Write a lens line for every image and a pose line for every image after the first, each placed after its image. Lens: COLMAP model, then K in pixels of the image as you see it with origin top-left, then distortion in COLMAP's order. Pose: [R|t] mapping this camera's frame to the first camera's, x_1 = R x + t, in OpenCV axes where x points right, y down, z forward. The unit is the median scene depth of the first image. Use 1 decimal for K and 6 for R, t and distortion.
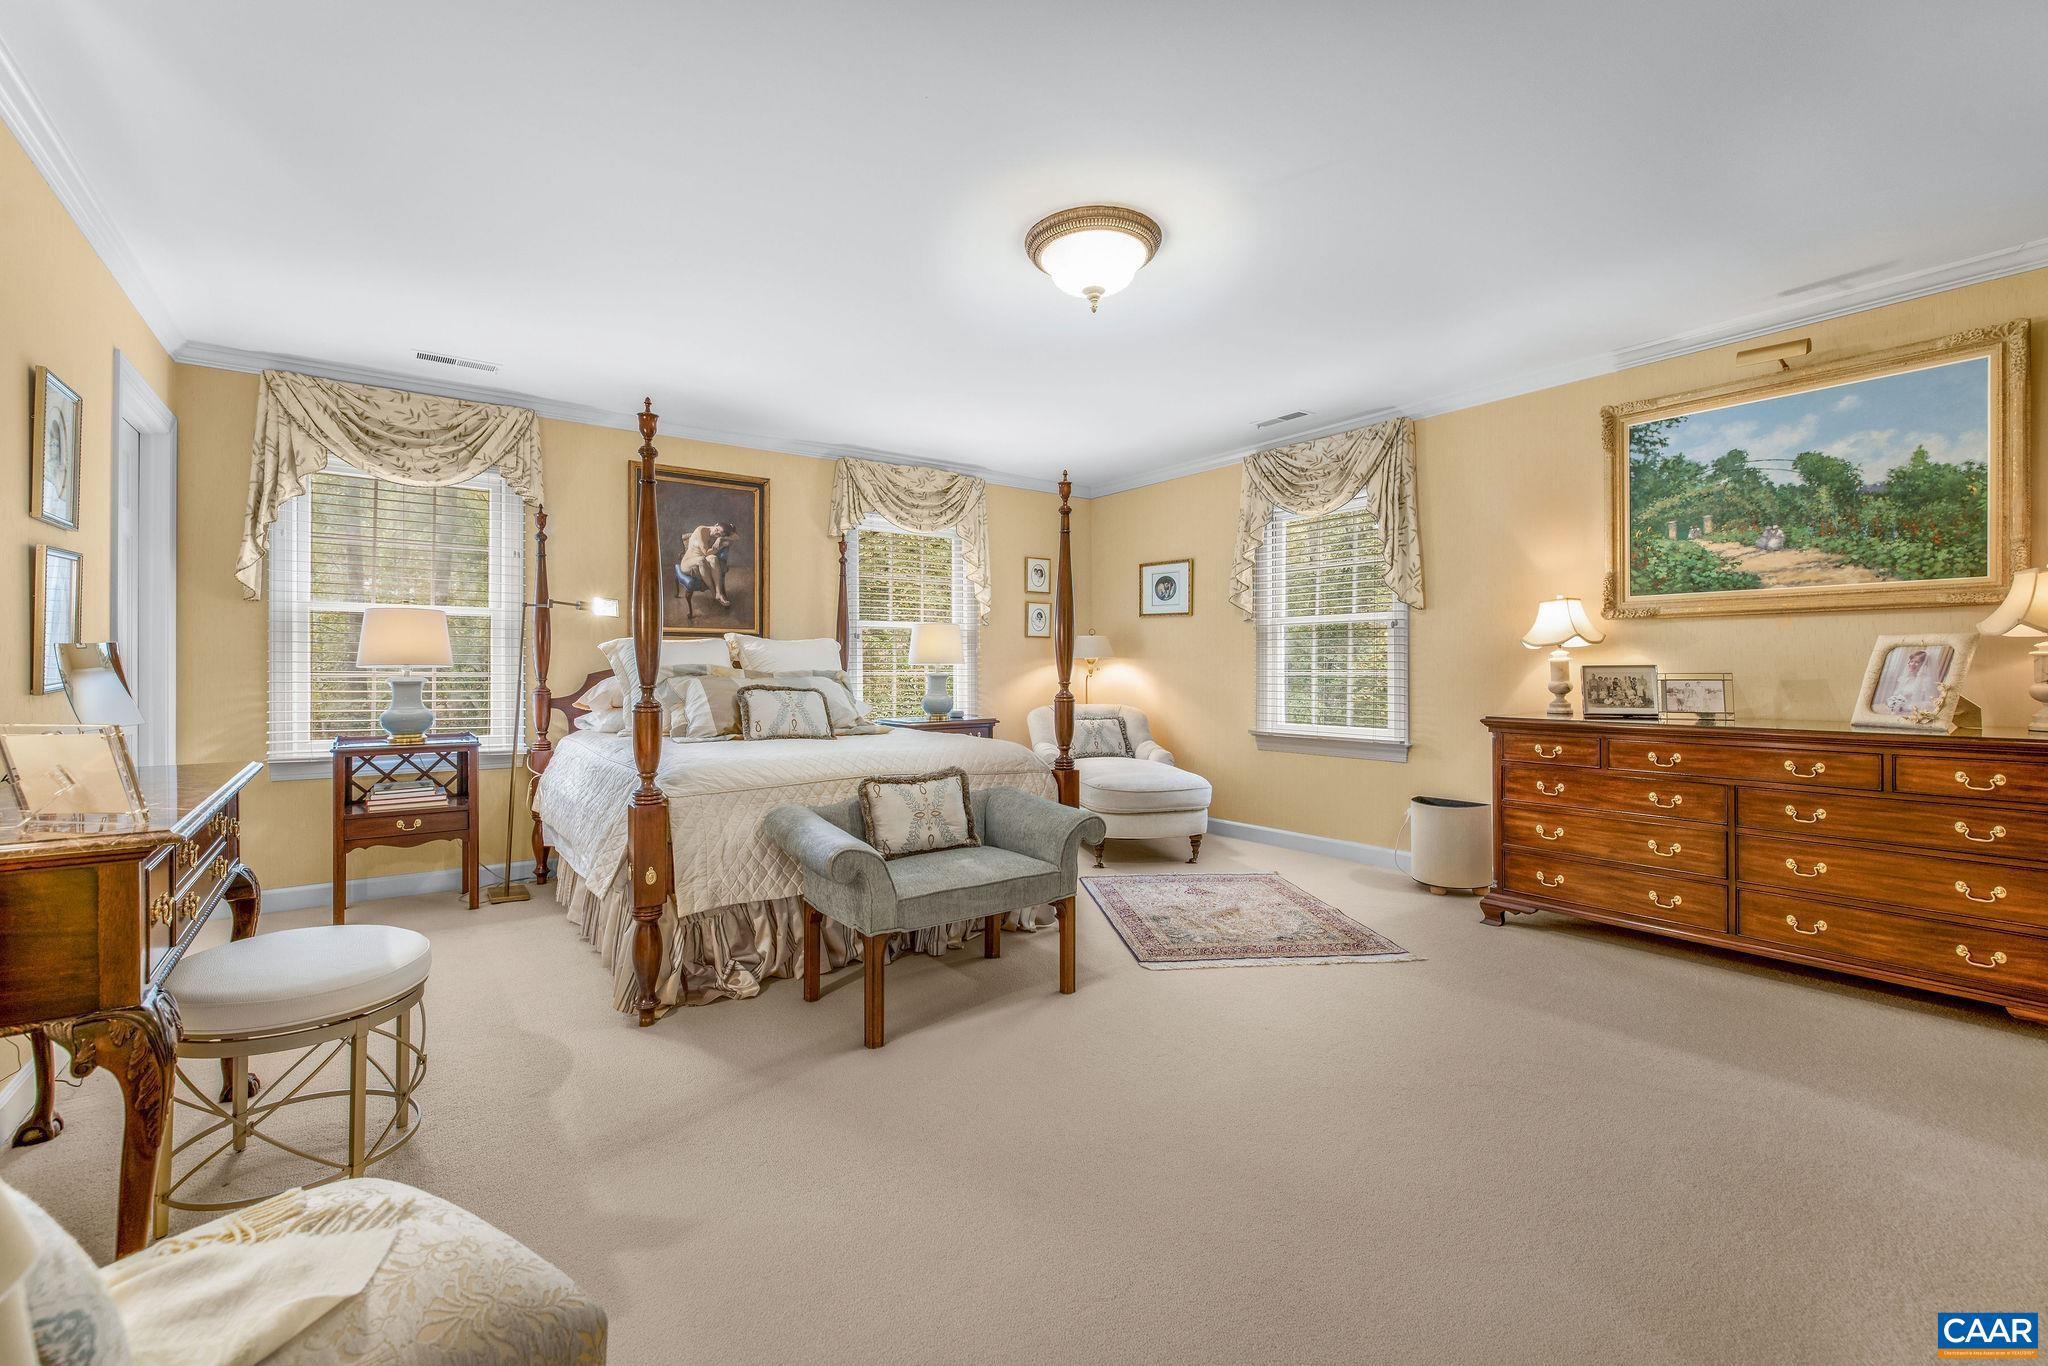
lens RADIAL K [[884.9, 0, 1024.7], [0, 884.9, 660.3], [0, 0, 1]] dist [0.002088, 0.000132]
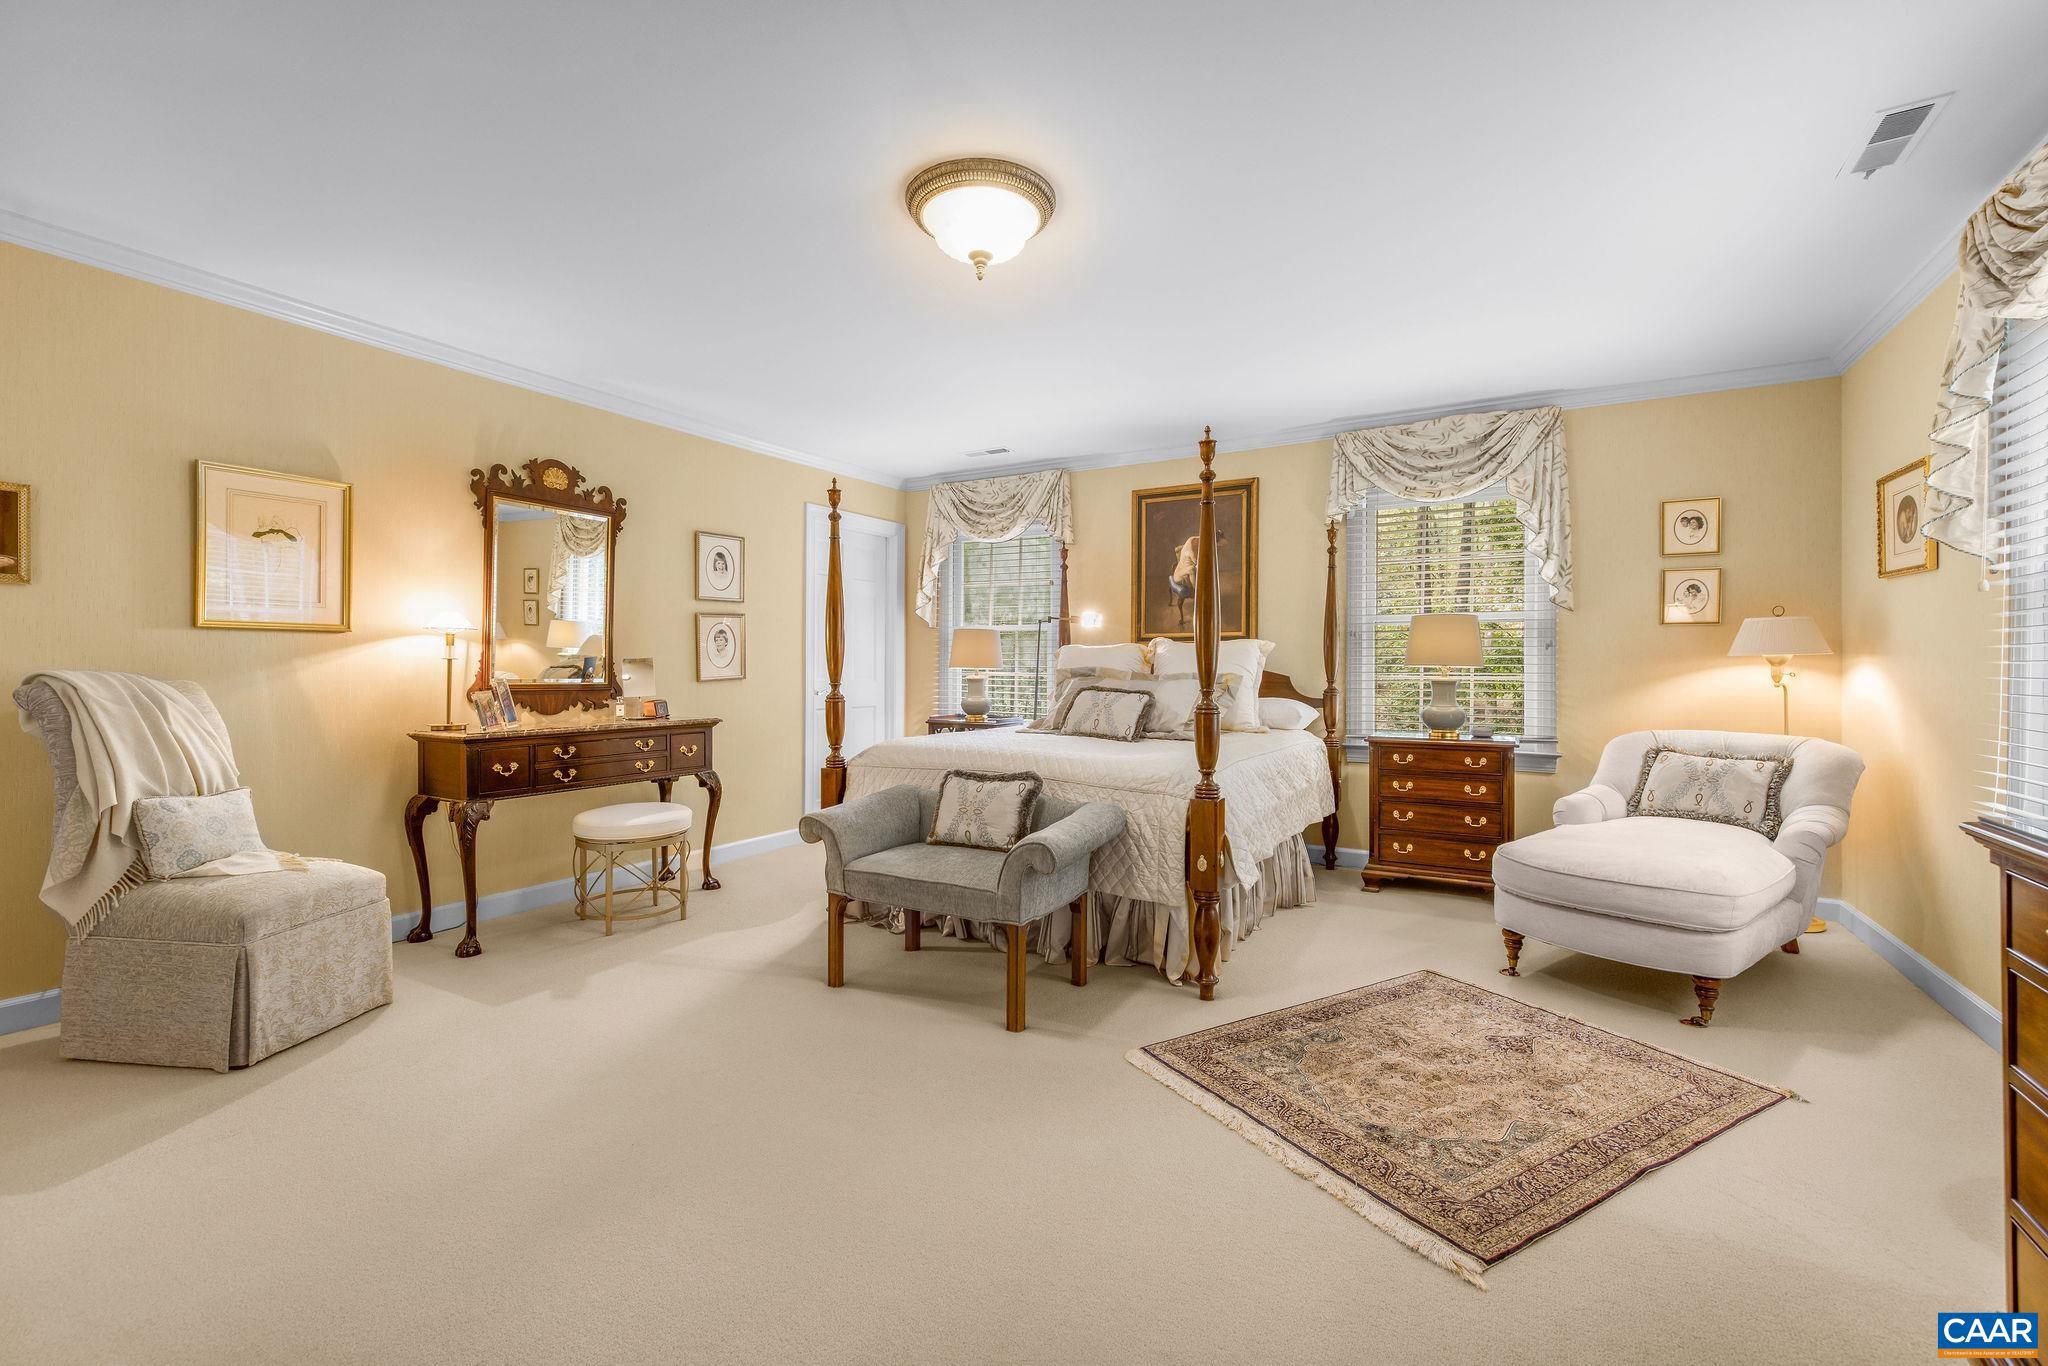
lens RADIAL K [[884.9, 0, 1024.7], [0, 884.9, 660.3], [0, 0, 1]] dist [0.002088, 0.000132]
pose [[0.395352, -0.007490, -0.918499, 0.540039], [0.006157, 0.999966, -0.005504, 0.001396], [0.918509, -0.003480, 0.395384, 0.398621]]
